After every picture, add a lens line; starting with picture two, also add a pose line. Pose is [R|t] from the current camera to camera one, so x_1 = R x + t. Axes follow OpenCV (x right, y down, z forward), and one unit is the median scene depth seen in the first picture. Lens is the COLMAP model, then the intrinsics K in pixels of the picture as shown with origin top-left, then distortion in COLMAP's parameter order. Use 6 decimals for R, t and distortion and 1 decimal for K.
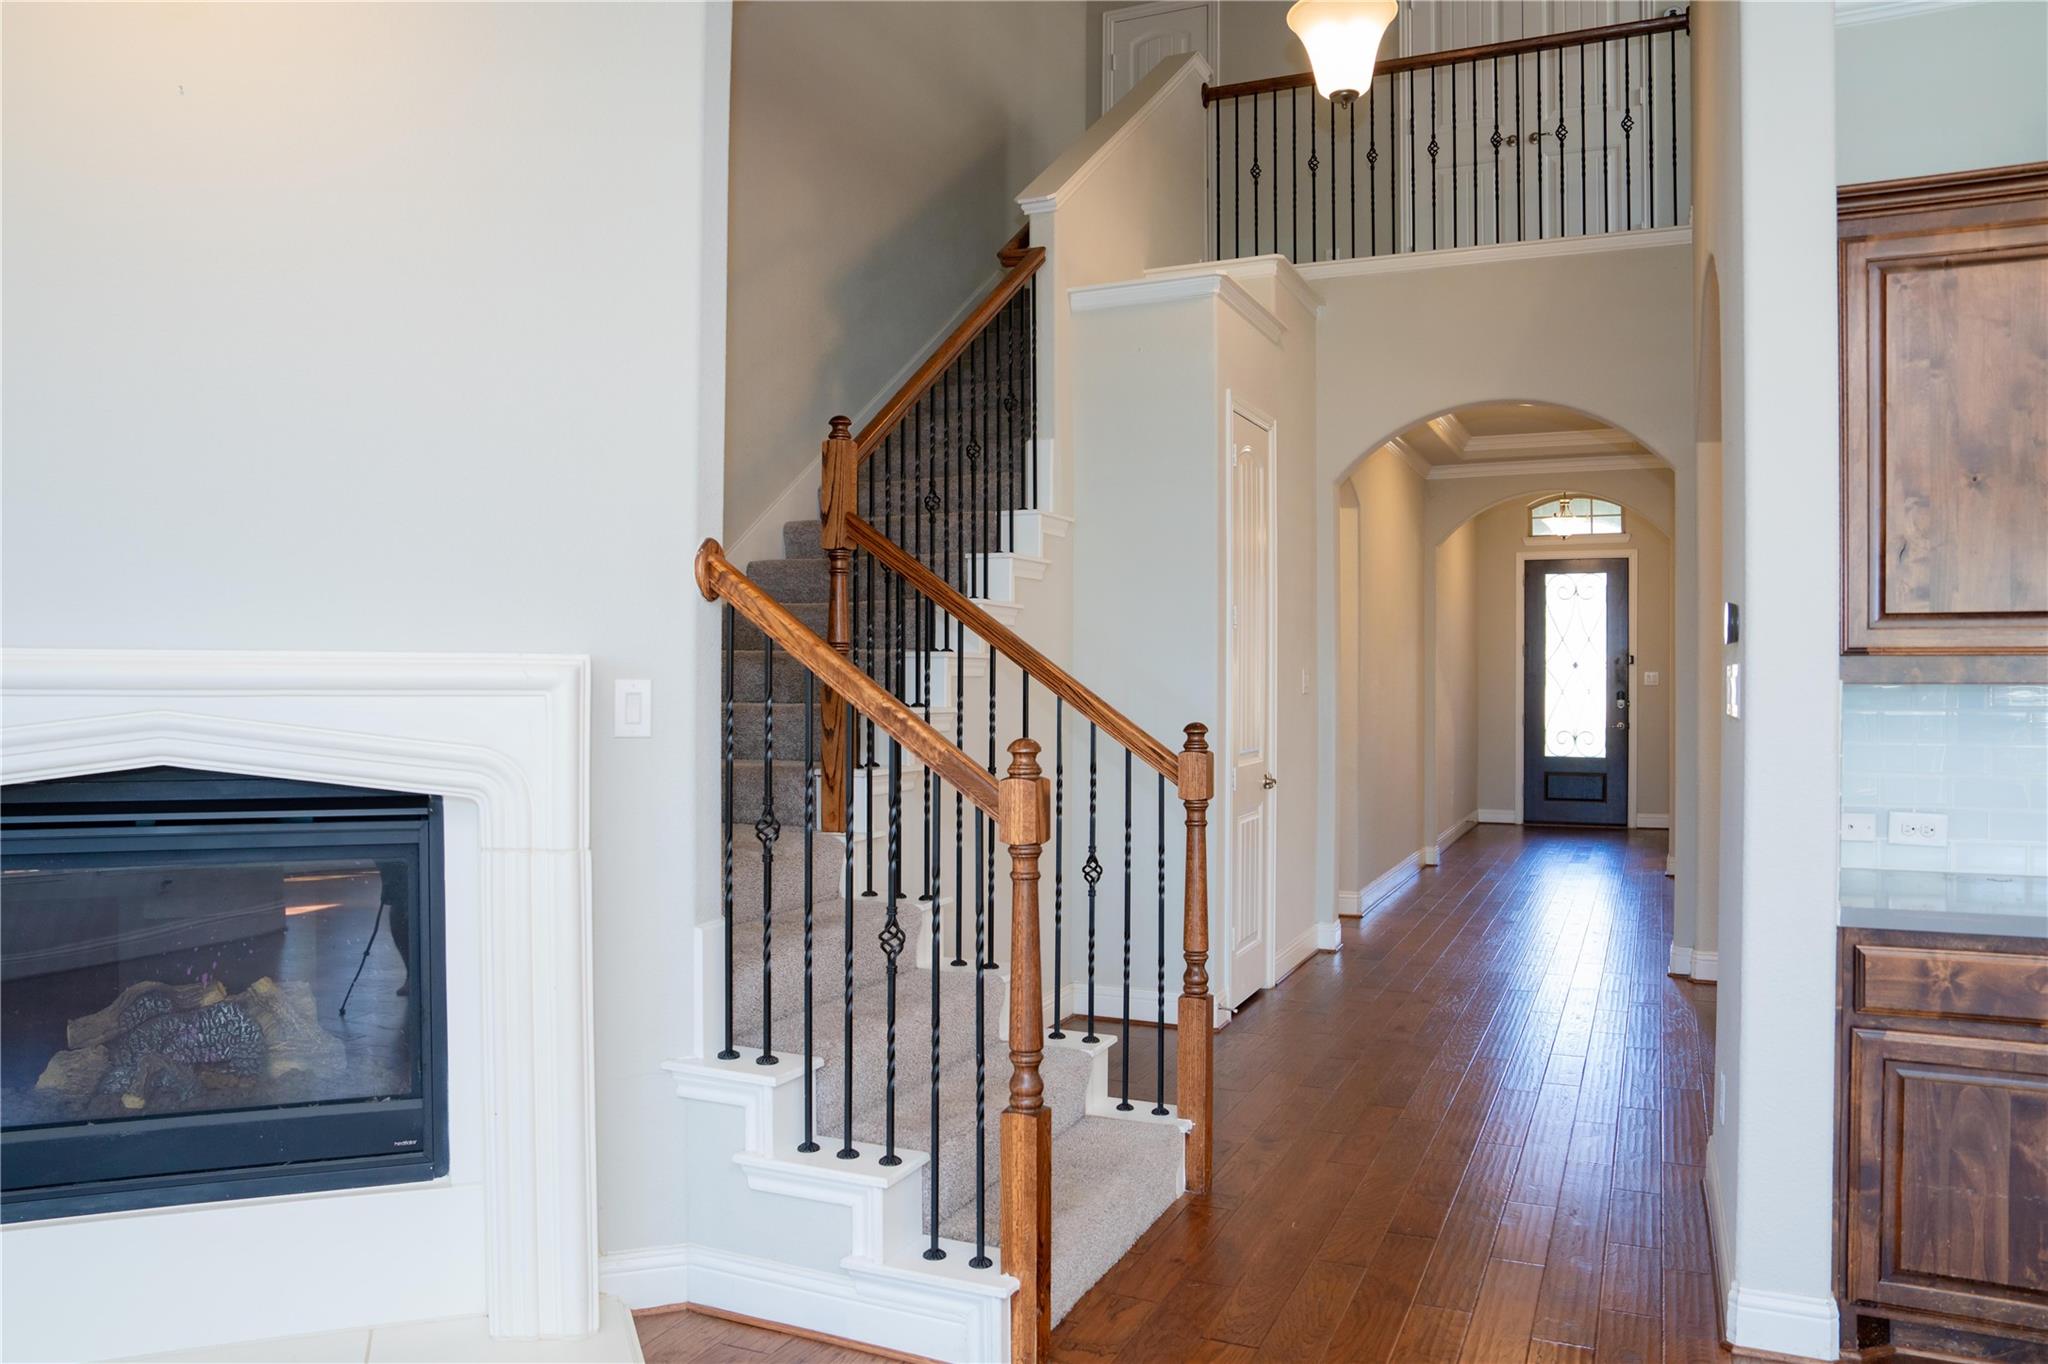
lens RADIAL K [[1411.5, 0, 1007.6], [0, 1411.5, 669.8], [0, 0, 1]] dist [-0.087266, 0.051622]
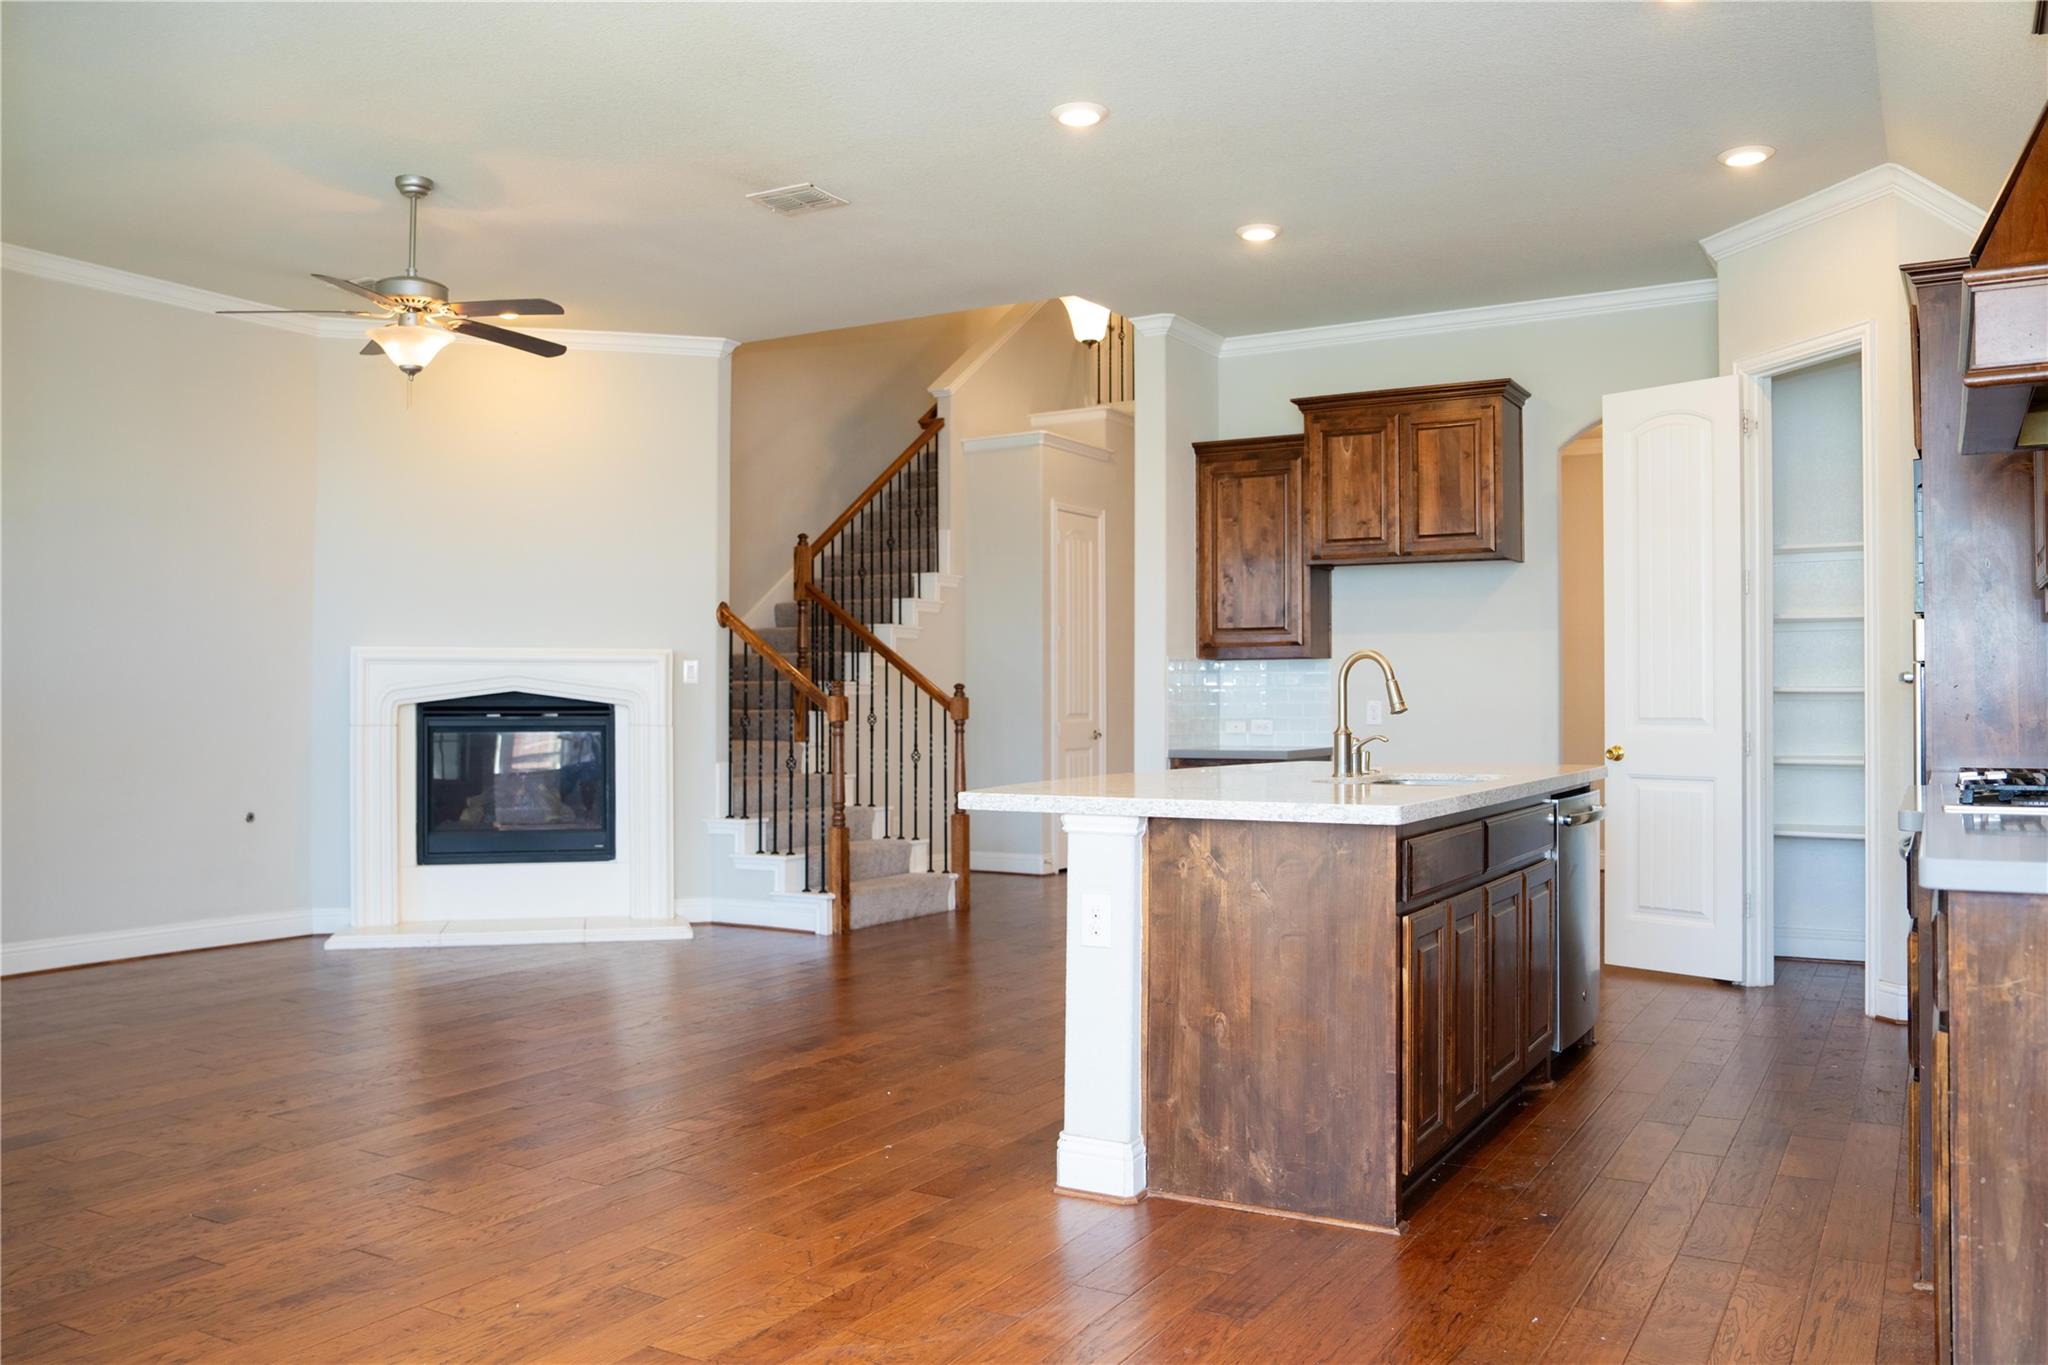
lens RADIAL K [[1552.6, 0, 1037.1], [0, 1552.6, 691.9], [0, 0, 1]] dist [-0.042907, -0.001648]
pose [[0.995711, -0.004129, -0.092424, 0.554658], [0.003982, 0.999990, -0.001772, 0.065627], [0.092430, 0.001396, 0.995718, -1.551842]]
